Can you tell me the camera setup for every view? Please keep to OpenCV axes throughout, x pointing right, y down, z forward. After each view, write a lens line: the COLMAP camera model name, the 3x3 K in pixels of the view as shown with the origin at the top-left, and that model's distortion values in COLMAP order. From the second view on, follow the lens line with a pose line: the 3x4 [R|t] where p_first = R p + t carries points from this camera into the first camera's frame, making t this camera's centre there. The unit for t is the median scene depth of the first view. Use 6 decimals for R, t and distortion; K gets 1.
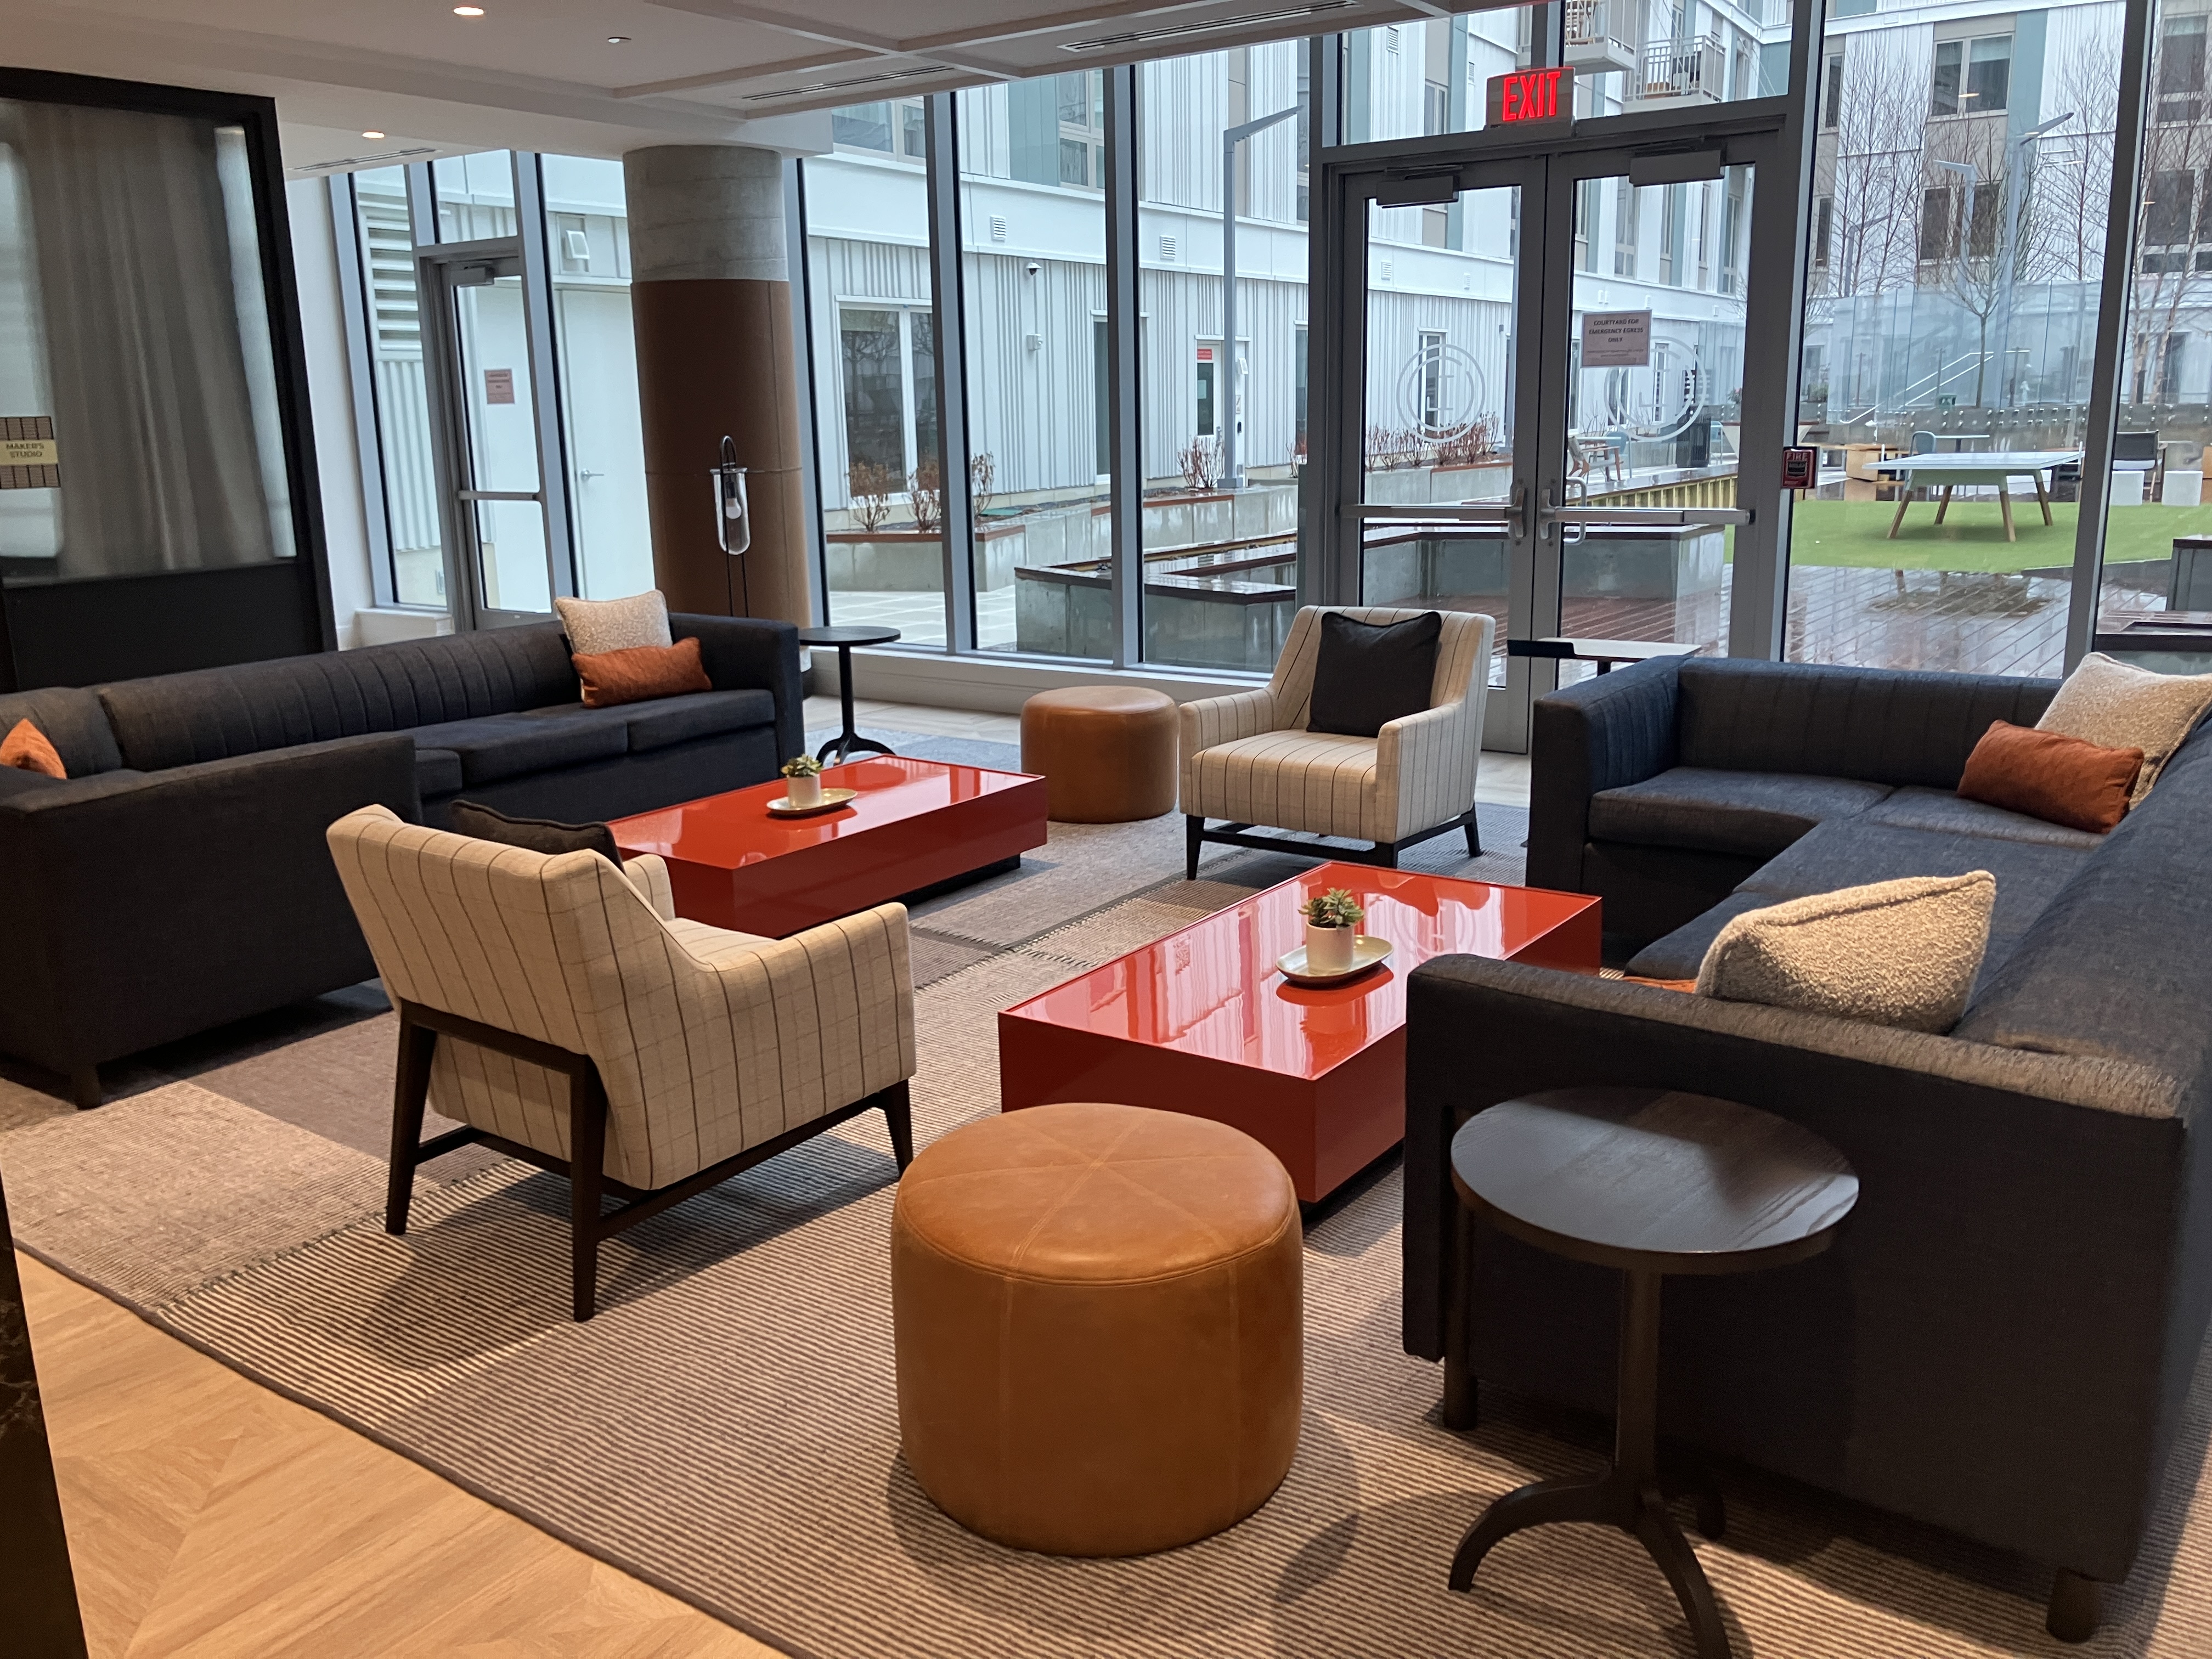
lens RADIAL K [[1807.4, 0, 1105.2], [0, 1807.4, 827.6], [0, 0, 1]] dist [0.022765, -0.003430]
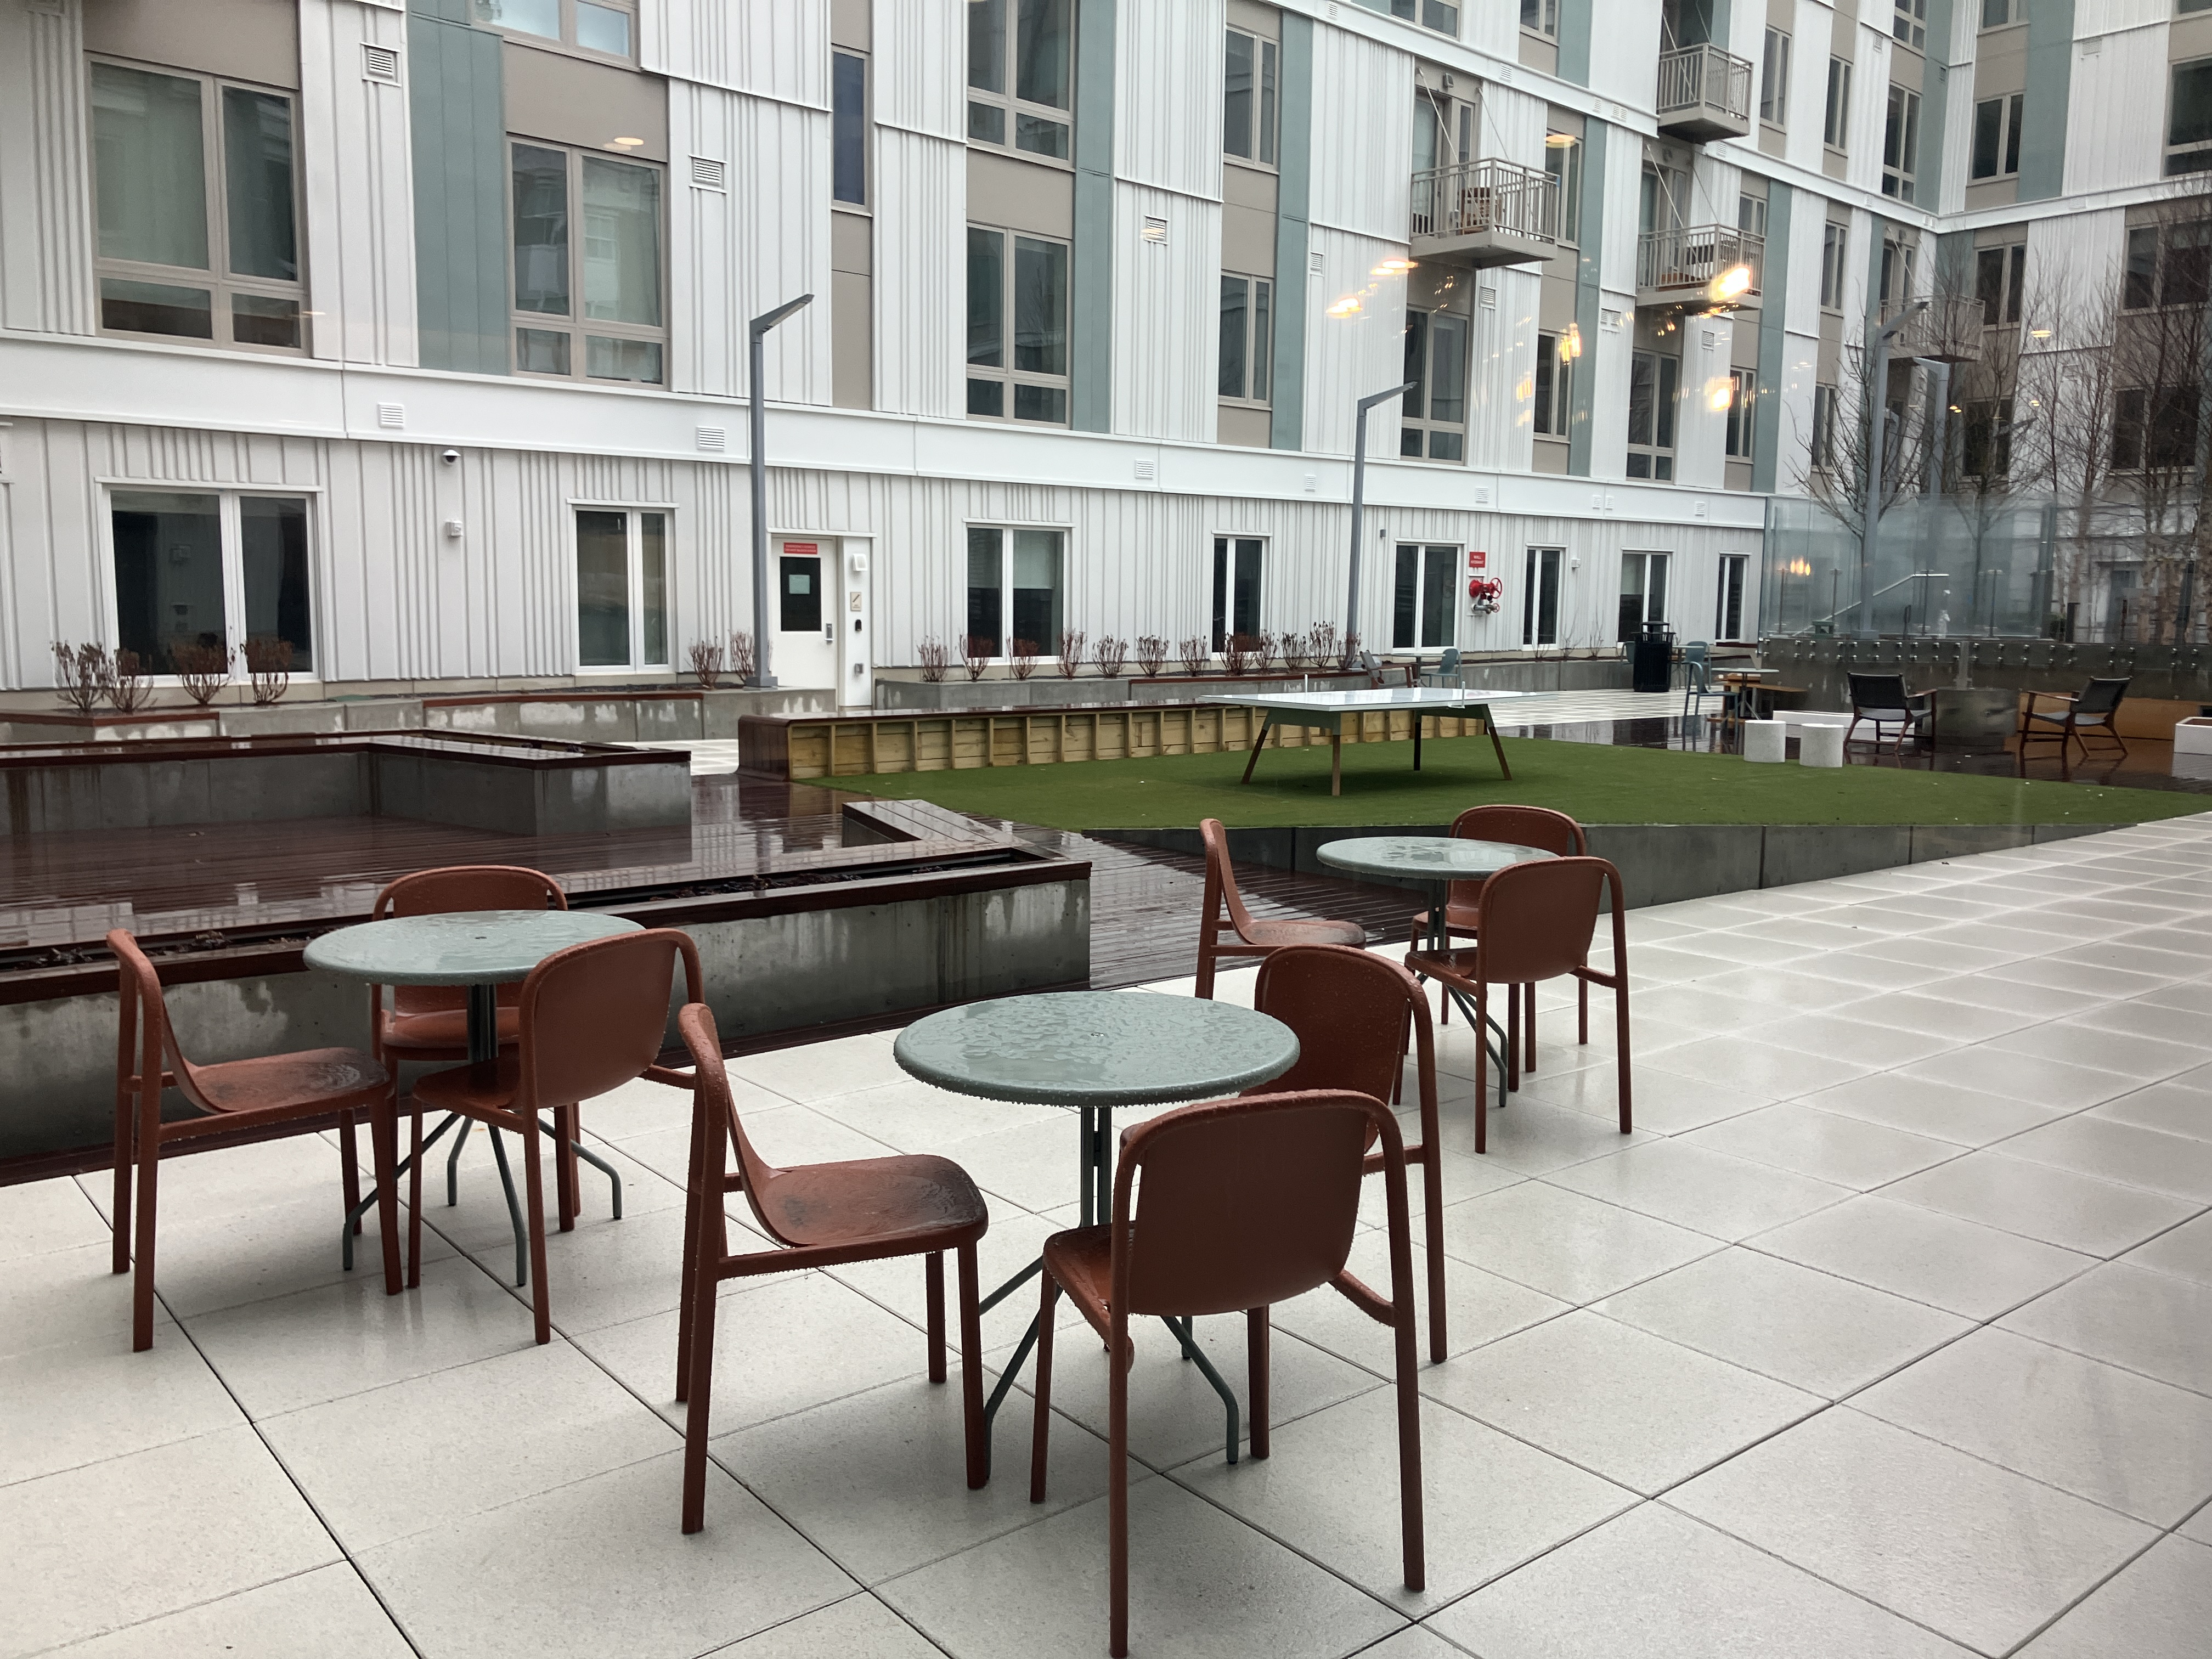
lens RADIAL K [[1807.4, 0, 1109.6], [0, 1807.4, 829.3], [0, 0, 1]] dist [0.022765, -0.003430]
pose [[0.964112, 0.067497, -0.256773, 0.445340], [-0.092862, 0.991786, -0.087962, -0.043023], [0.248726, 0.108649, 0.962461, 0.128499]]
